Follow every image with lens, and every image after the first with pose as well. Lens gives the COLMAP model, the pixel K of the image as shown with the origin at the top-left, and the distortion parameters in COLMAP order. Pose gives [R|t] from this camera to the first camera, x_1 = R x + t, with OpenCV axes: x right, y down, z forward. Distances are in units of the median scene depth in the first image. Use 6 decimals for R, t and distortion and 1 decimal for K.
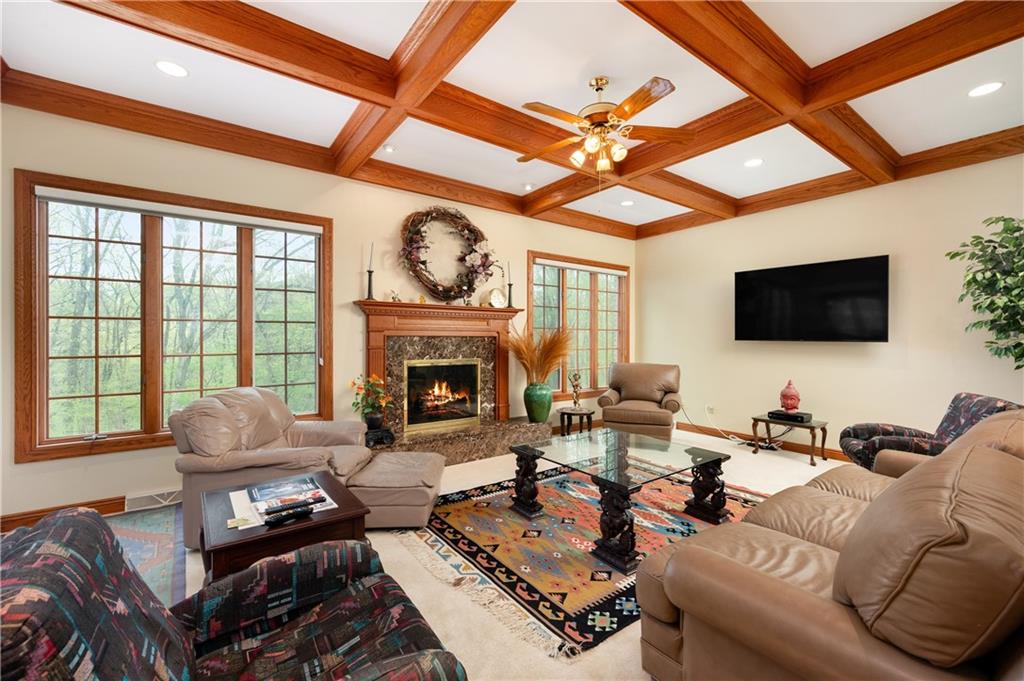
lens RADIAL K [[427.1, 0, 511.3], [0, 427.1, 336.7], [0, 0, 1]] dist [0.006345, -0.000182]
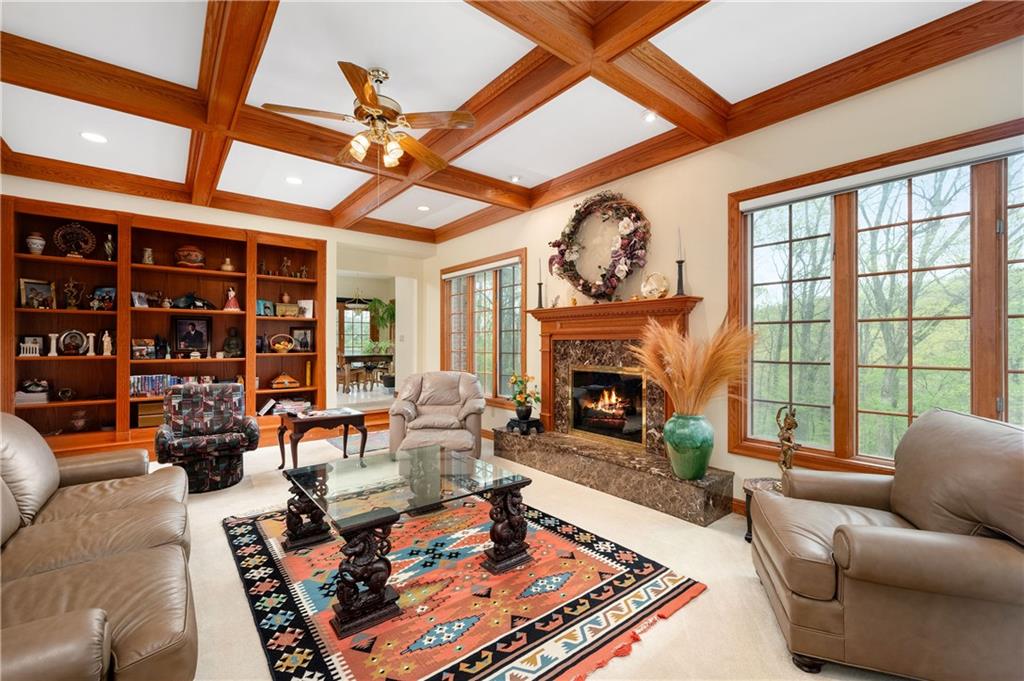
lens RADIAL K [[427.1, 0, 511.3], [0, 427.1, 336.7], [0, 0, 1]] dist [0.006345, -0.000182]
pose [[0.042118, -0.006816, -0.999089, 0.773995], [0.004210, 0.999969, -0.006645, -0.002508], [0.999104, -0.003926, 0.042145, 0.826304]]
